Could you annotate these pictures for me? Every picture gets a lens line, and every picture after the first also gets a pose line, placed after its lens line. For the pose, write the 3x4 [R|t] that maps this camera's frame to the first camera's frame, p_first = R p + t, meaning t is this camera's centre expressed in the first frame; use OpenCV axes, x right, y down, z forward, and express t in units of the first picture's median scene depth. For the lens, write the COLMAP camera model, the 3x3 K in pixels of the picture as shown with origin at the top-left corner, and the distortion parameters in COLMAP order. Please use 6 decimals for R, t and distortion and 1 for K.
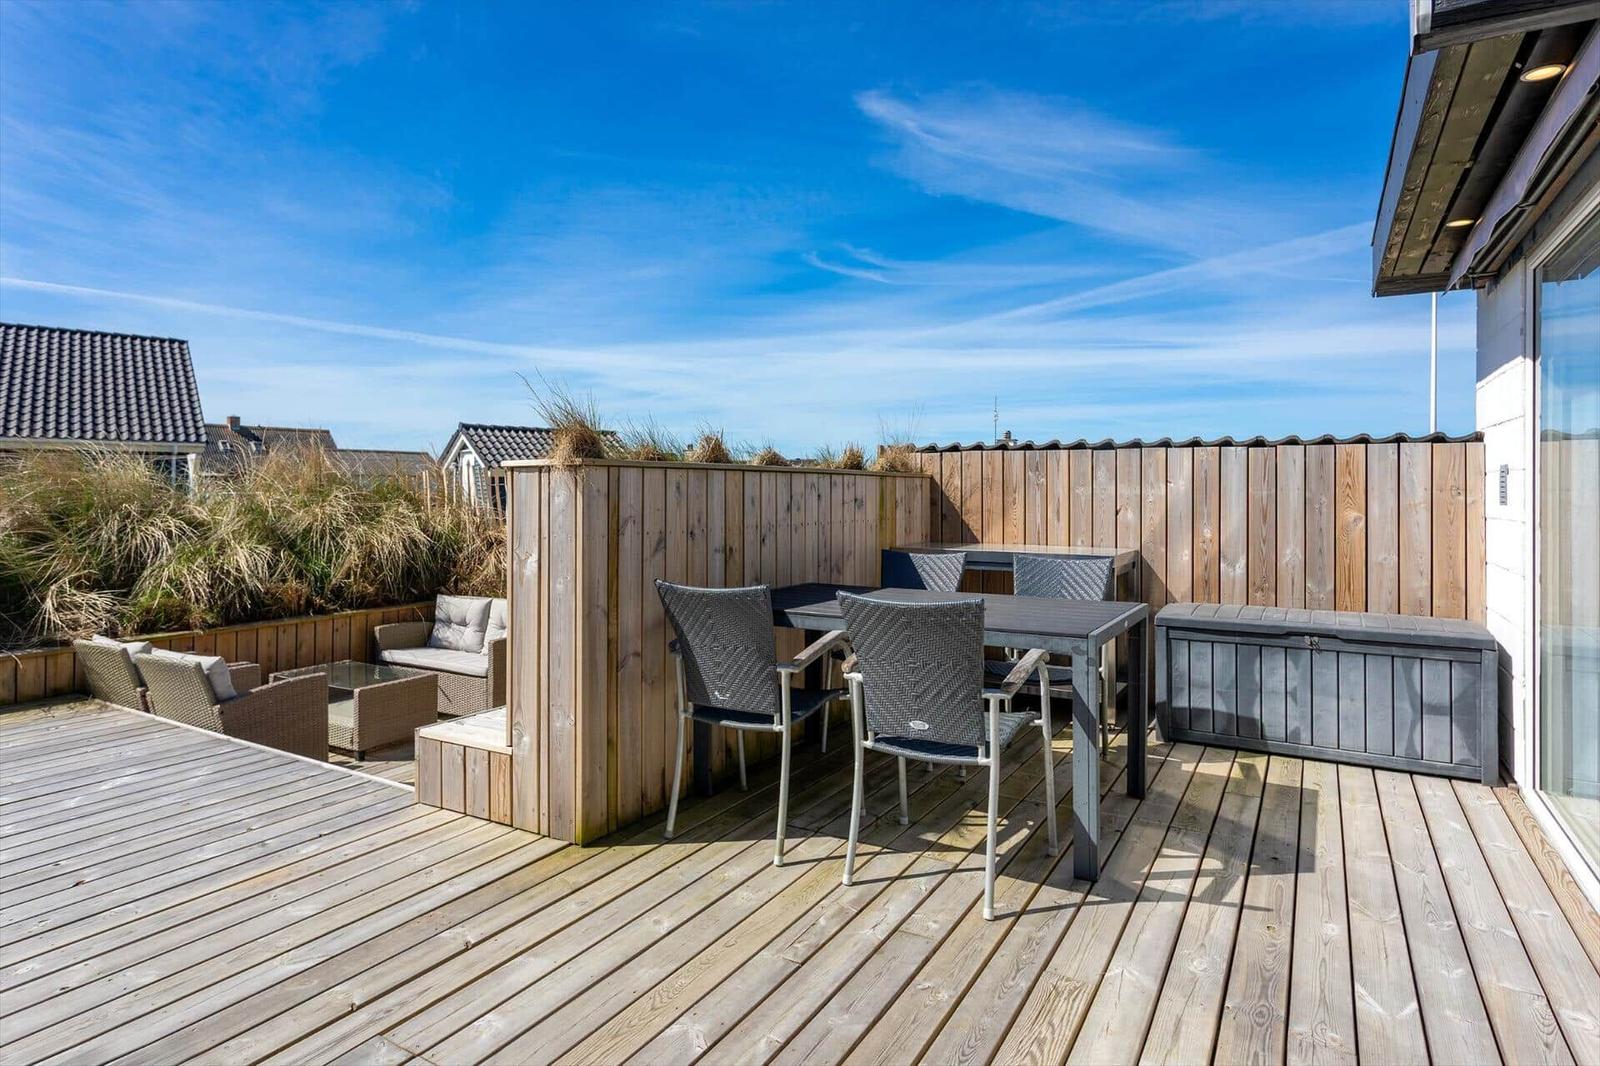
lens RADIAL K [[861.2, 0, 811.0], [0, 861.2, 502.9], [0, 0, 1]] dist [-0.005319, -0.000004]
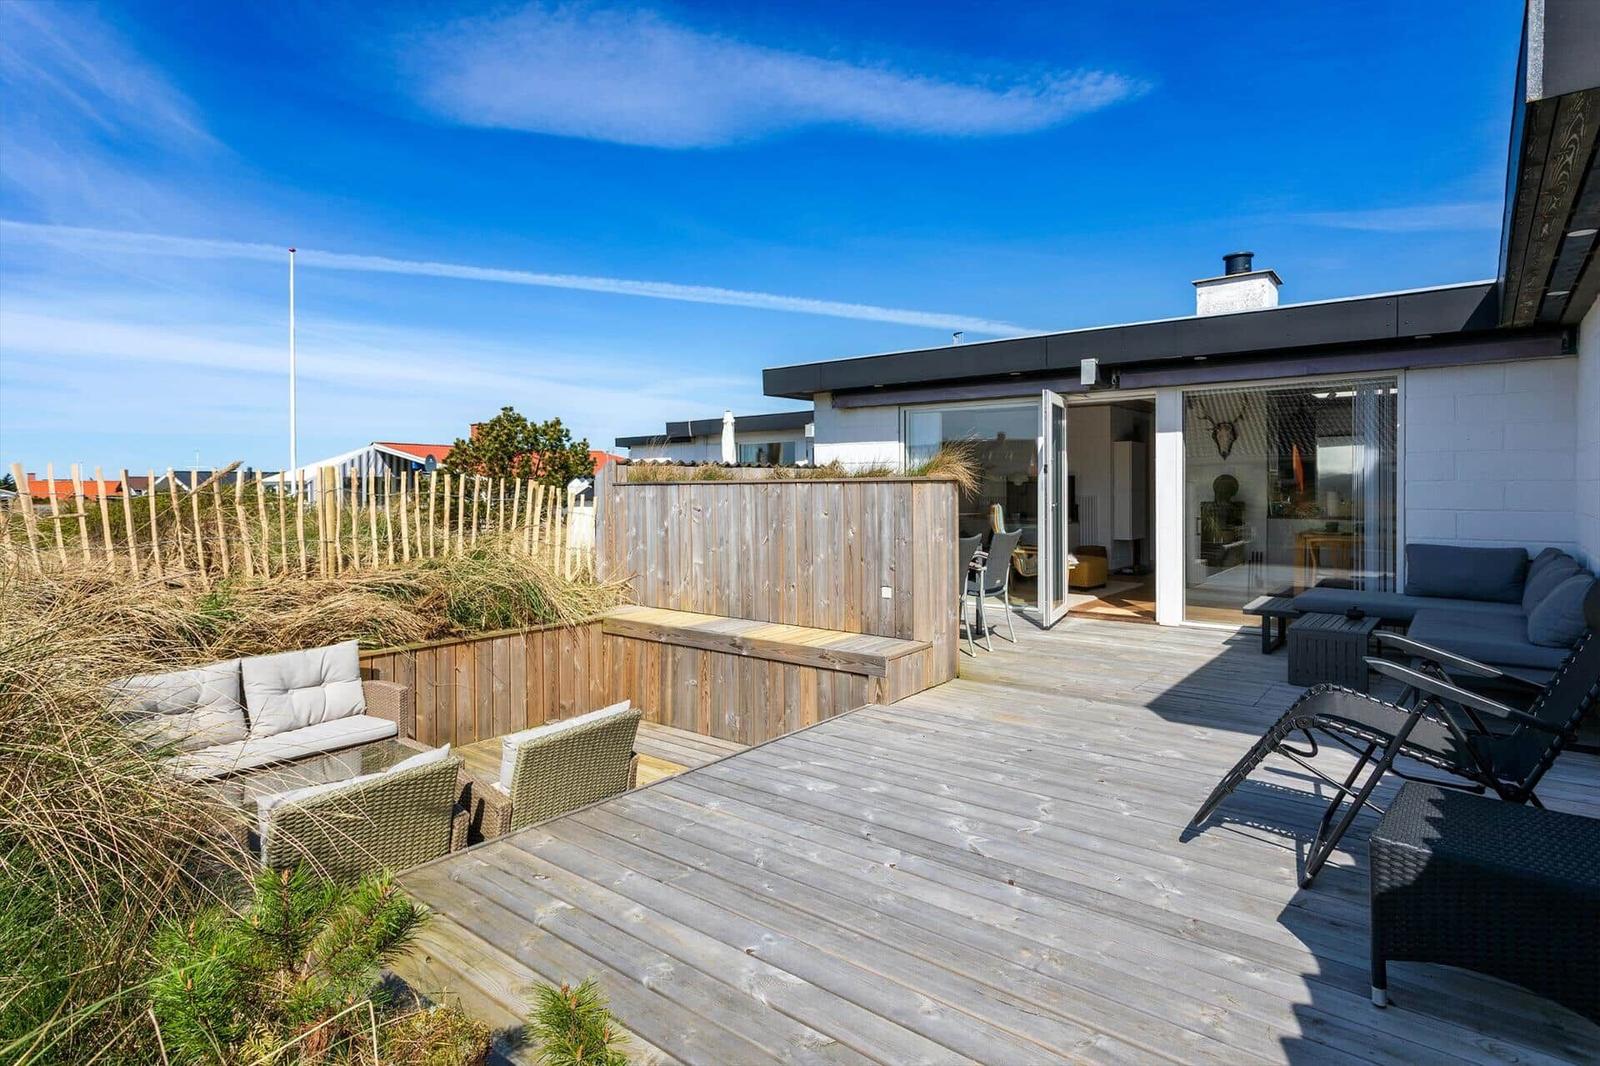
lens RADIAL K [[861.2, 0, 811.0], [0, 861.2, 502.9], [0, 0, 1]] dist [-0.005319, -0.000004]
pose [[0.137121, -0.023216, 0.990282, -1.108043], [0.014457, 0.999666, 0.021435, -0.019704], [-0.990449, 0.011377, 0.137410, 0.531419]]
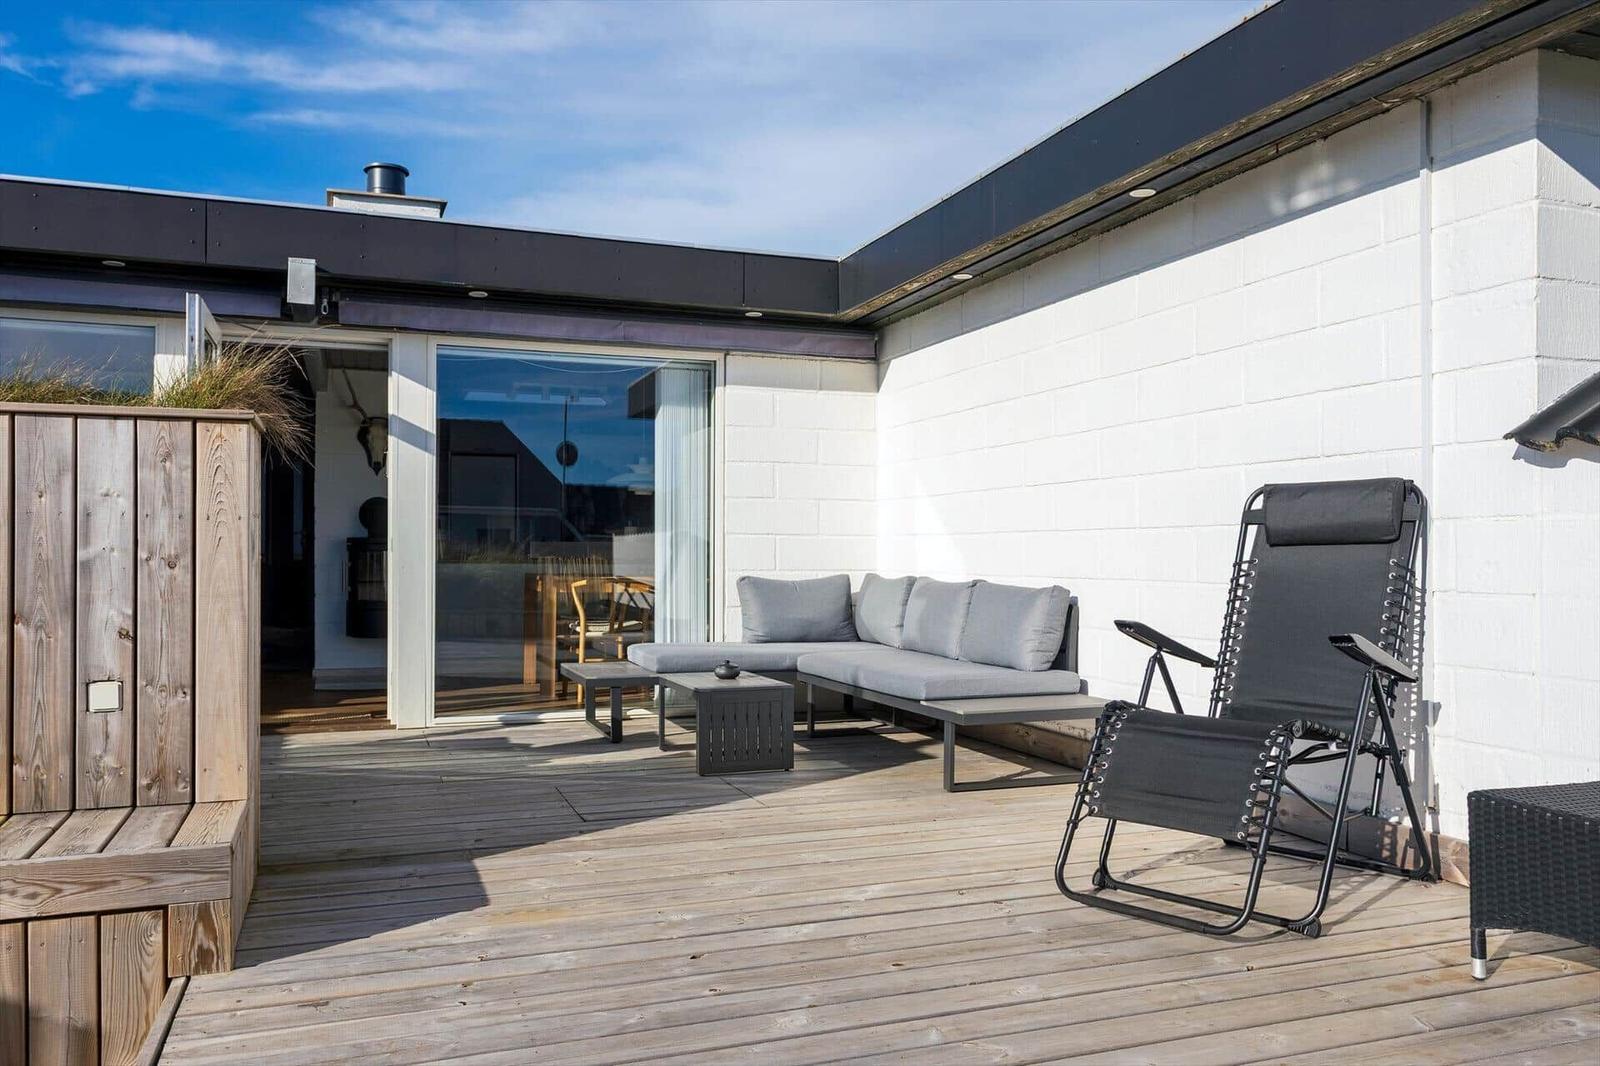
lens RADIAL K [[1183.7, 0, 836.1], [0, 1183.7, 534.4], [0, 0, 1]] dist [-0.000758, -0.000488]
pose [[-0.785112, 0.009226, 0.619285, -0.733224], [0.006928, 0.999957, -0.006115, 0.035144], [-0.619315, -0.000511, -0.785142, 0.784353]]
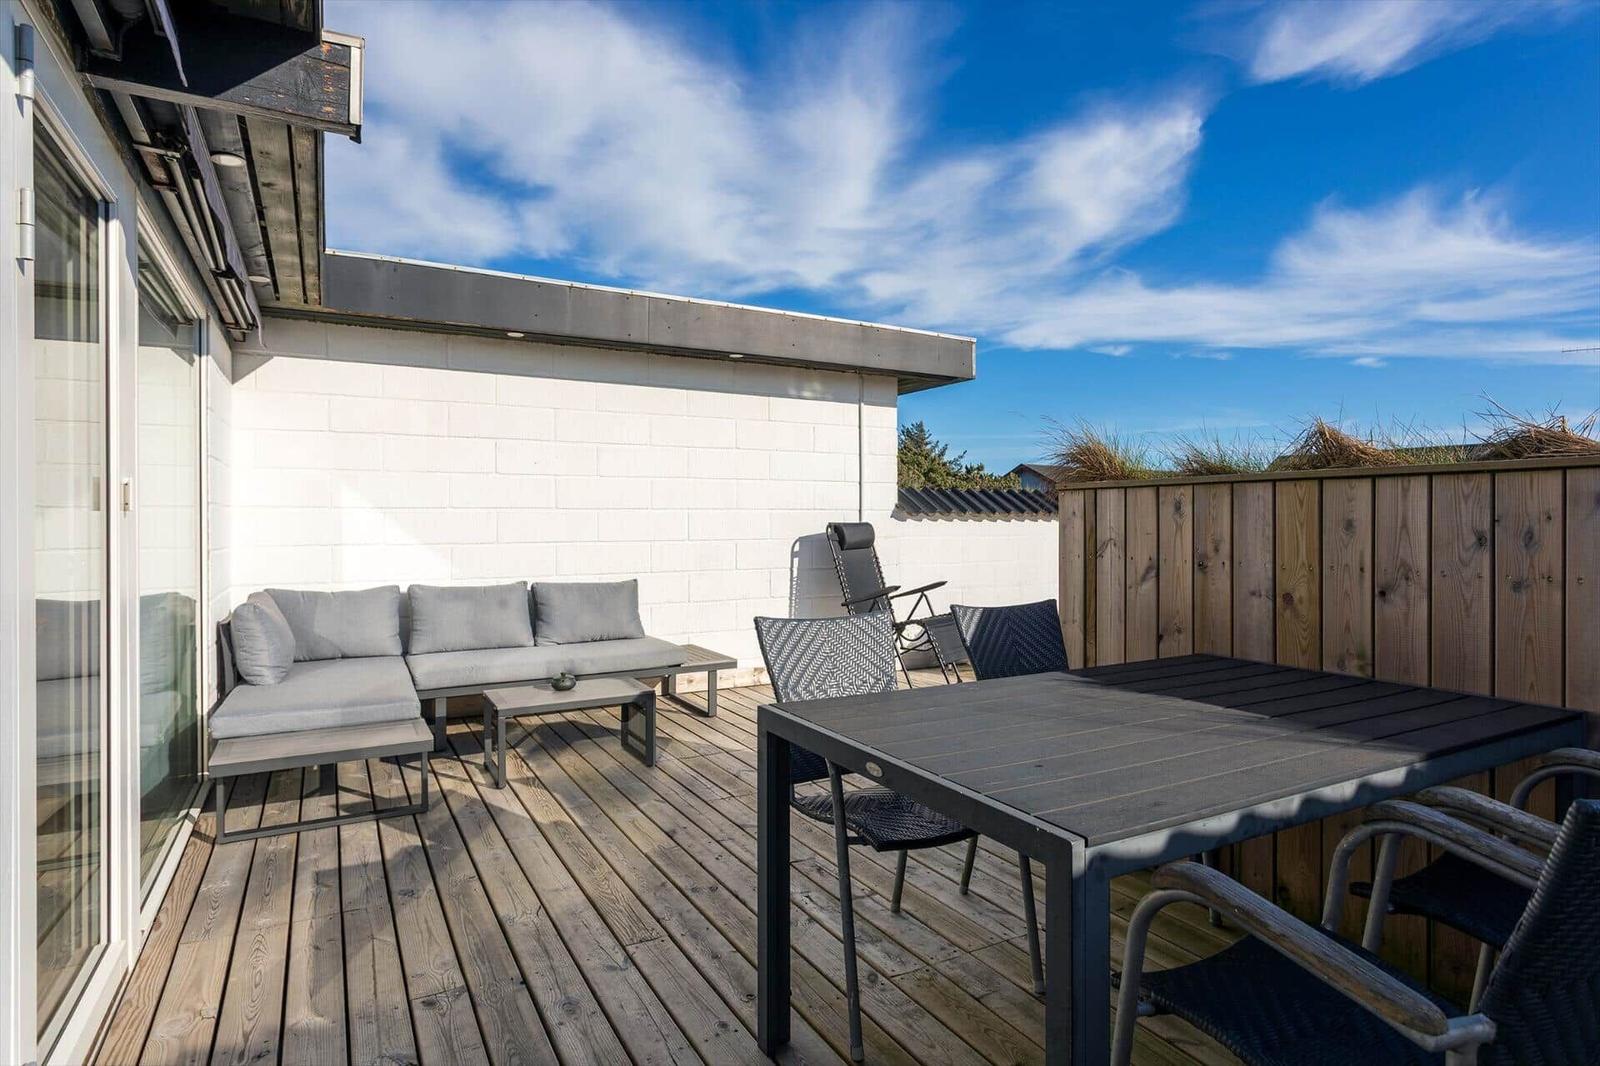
lens RADIAL K [[861.2, 0, 811.0], [0, 861.2, 502.9], [0, 0, 1]] dist [-0.005319, -0.000004]
pose [[-0.497502, -0.015491, -0.867324, 0.434428], [-0.006628, 0.999879, -0.014057, -0.004875], [0.867437, -0.001245, -0.497545, 0.638716]]
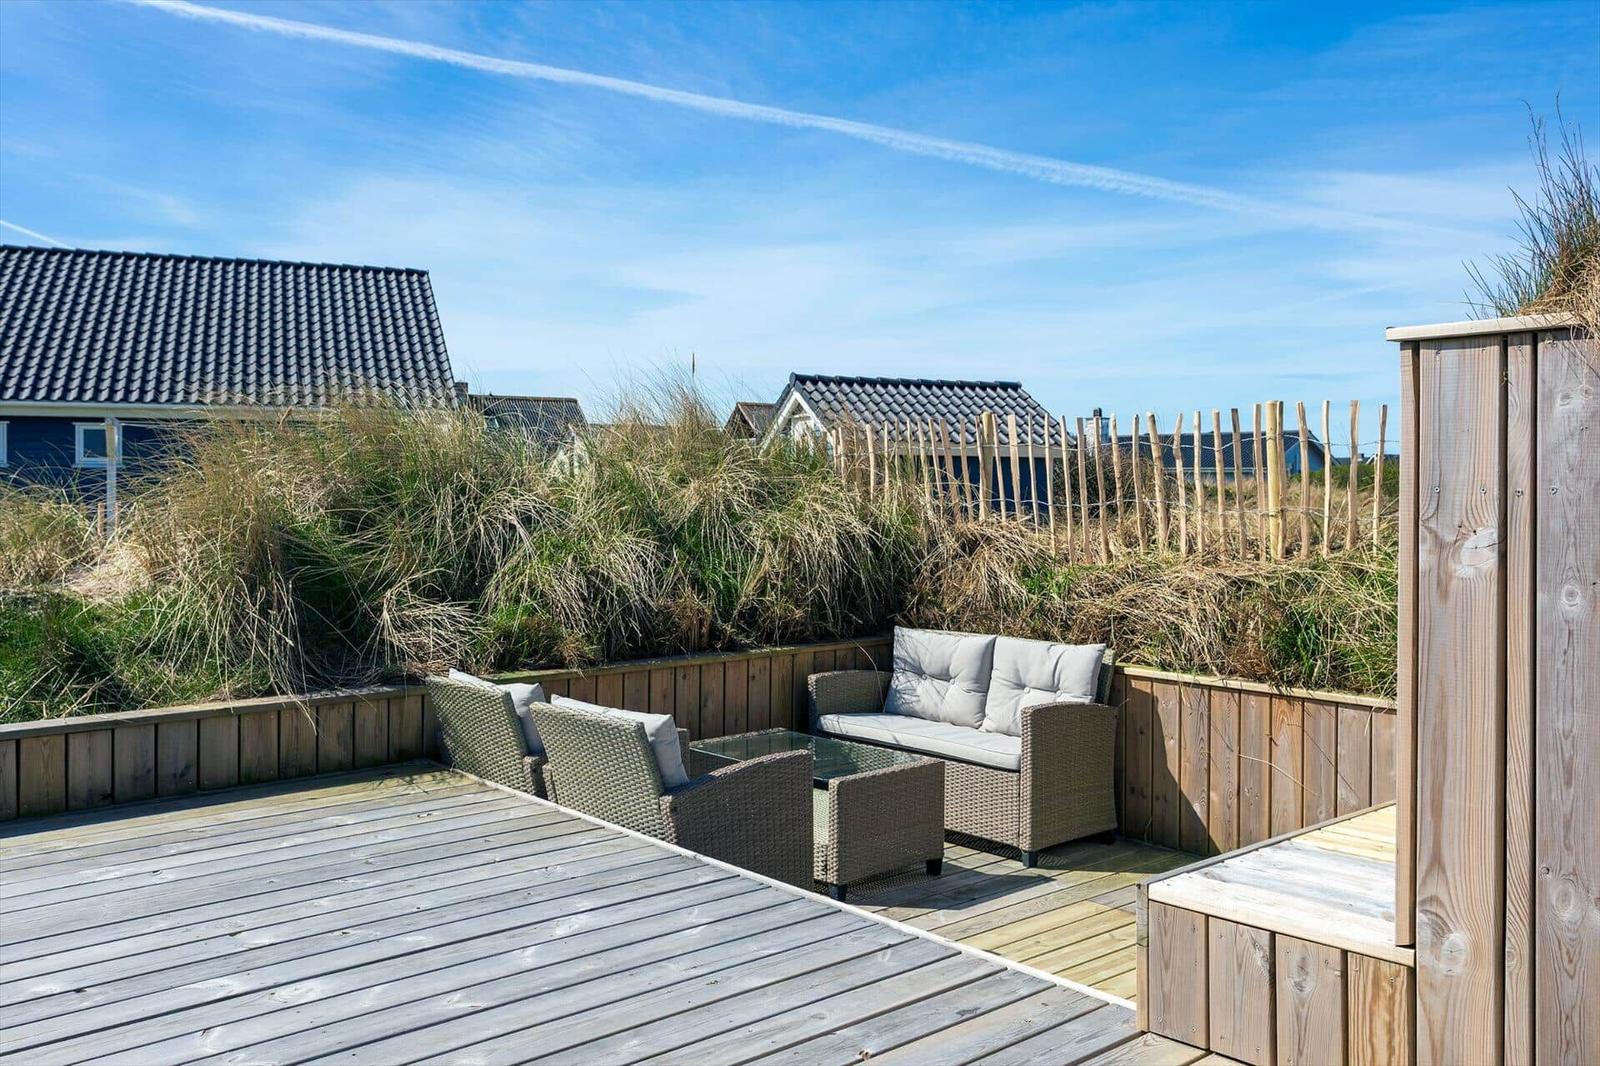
lens RADIAL K [[1350.8, 0, 866.5], [0, 1350.8, 531.9], [0, 0, 1]] dist [0.002224, 0.000624]
pose [[0.954377, 0.012453, -0.298344, -0.214934], [-0.005881, 0.999720, 0.022916, 0.023844], [0.298546, -0.020116, 0.954183, 0.118463]]
